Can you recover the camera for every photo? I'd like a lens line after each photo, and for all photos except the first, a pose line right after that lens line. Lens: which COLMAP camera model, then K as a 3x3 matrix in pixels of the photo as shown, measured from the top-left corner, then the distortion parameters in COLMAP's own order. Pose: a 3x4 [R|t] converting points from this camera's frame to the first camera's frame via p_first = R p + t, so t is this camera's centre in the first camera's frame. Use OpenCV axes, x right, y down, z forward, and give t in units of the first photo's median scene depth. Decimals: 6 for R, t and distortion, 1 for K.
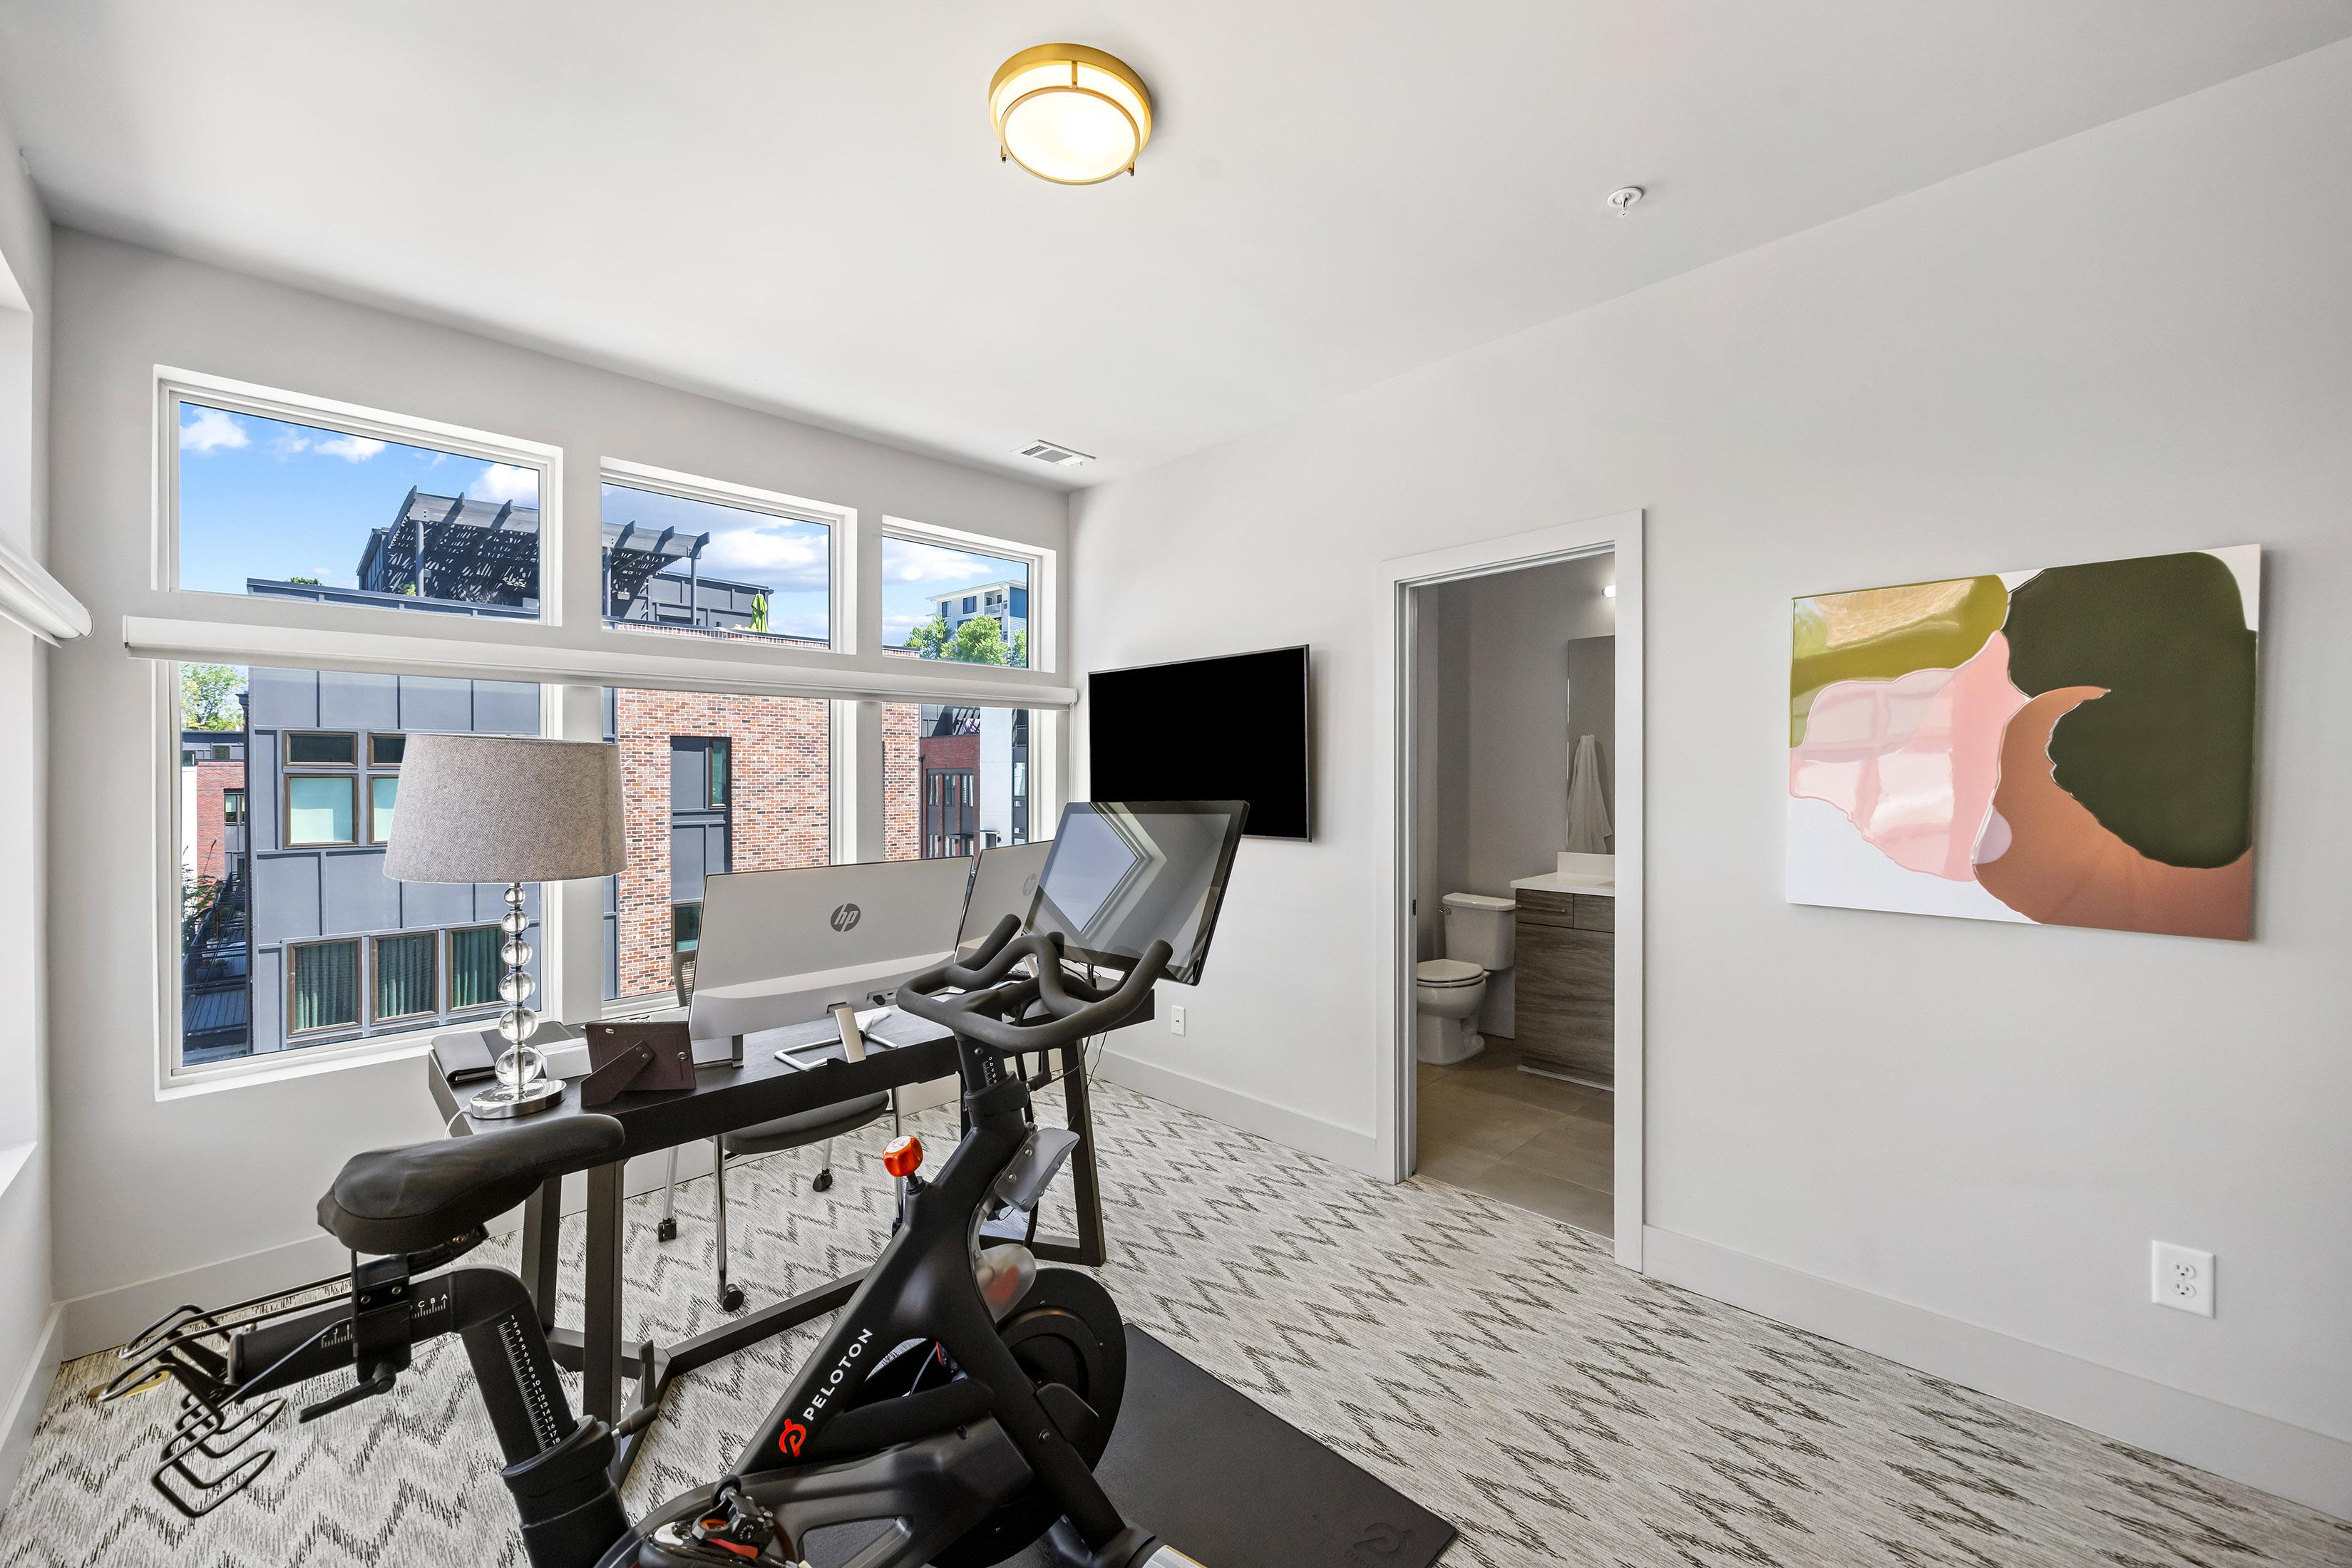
lens RADIAL K [[915.9, 0, 1173.8], [0, 915.9, 783.1], [0, 0, 1]] dist [0.002688, 0.000109]
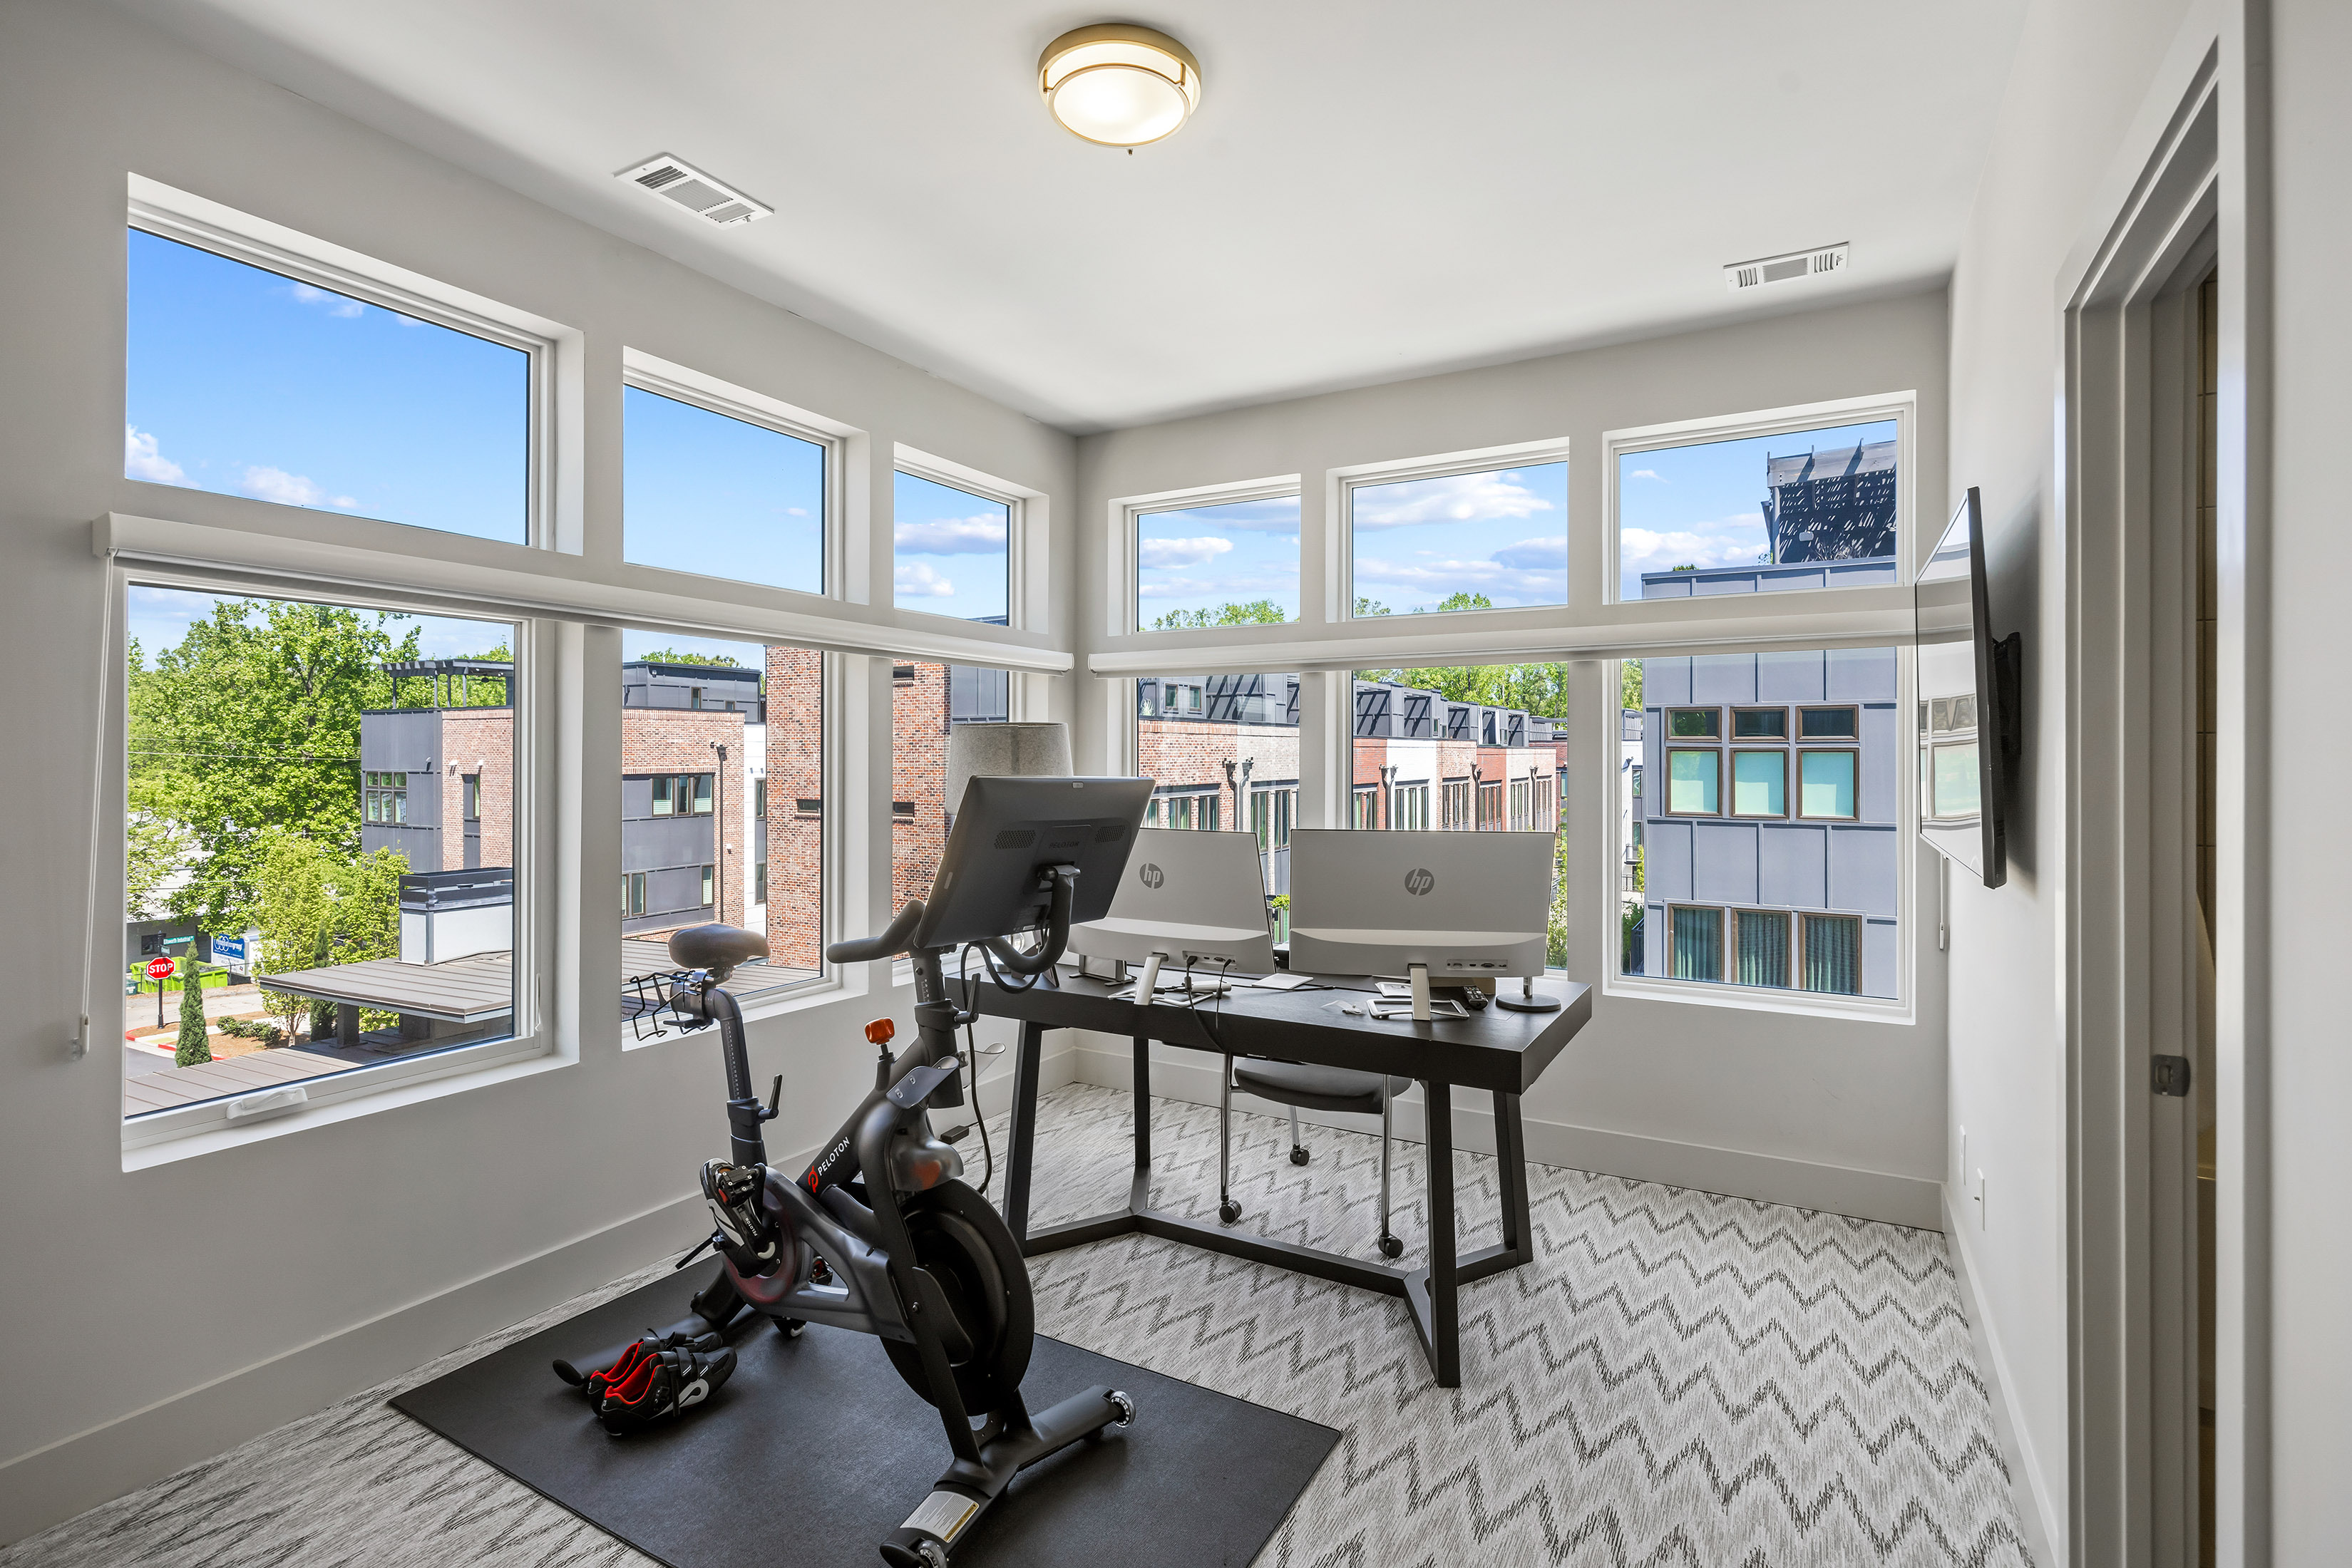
lens RADIAL K [[1100.2, 0, 1191.6], [0, 1100.2, 744.6], [0, 0, 1]] dist [-0.000318, 0.000180]
pose [[0.267335, -0.002562, -0.963600, 0.143341], [-0.009302, 0.999943, -0.005239, -0.001086], [0.963559, 0.010364, 0.267296, 0.103216]]
